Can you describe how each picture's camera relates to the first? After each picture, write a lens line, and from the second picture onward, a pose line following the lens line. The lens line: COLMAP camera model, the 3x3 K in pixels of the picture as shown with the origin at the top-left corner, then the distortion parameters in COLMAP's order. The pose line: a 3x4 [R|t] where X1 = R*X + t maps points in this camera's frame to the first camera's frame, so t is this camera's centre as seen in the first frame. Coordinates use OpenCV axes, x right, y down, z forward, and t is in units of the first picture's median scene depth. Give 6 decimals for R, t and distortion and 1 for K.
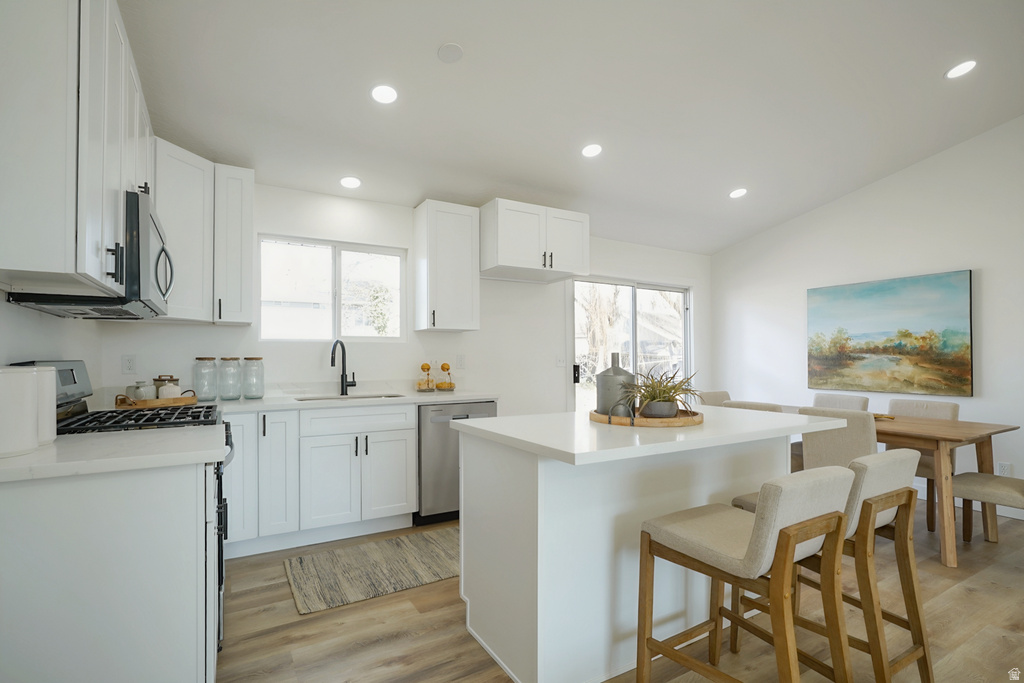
lens RADIAL K [[487.9, 0, 479.1], [0, 487.9, 352.1], [0, 0, 1]] dist [-0.023738, -0.000427]
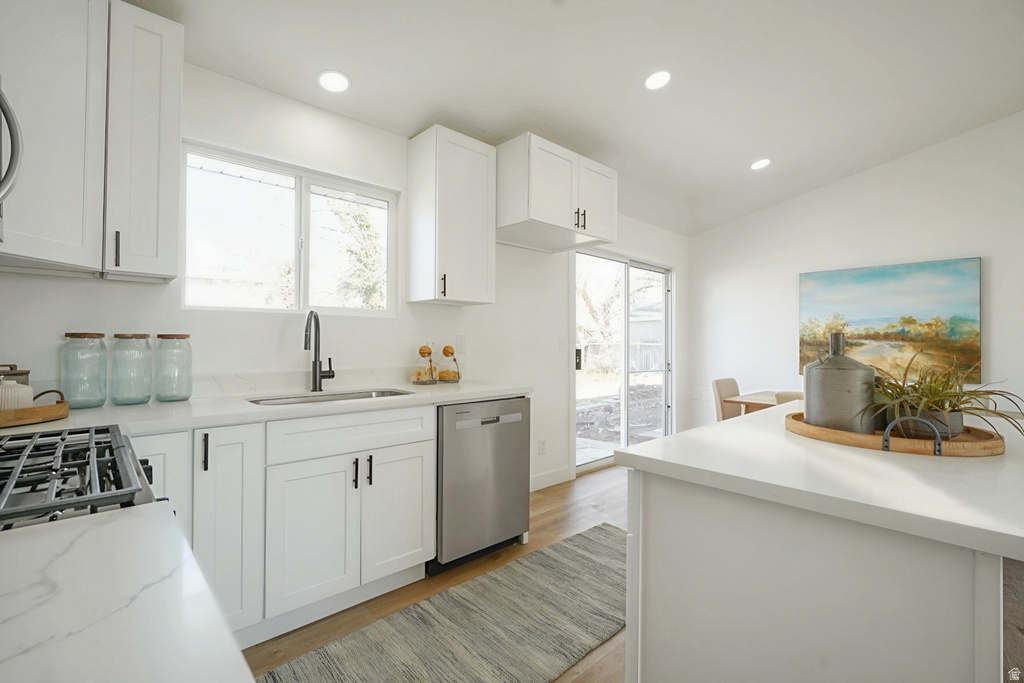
lens RADIAL K [[461.8, 0, 487.9], [0, 461.8, 334.2], [0, 0, 1]] dist [-0.013418, 0.001667]
pose [[0.973328, 0.014249, 0.228977, -0.184789], [-0.013862, 0.999898, -0.003301, 0.006588], [-0.229001, 0.000038, 0.973426, 0.297846]]
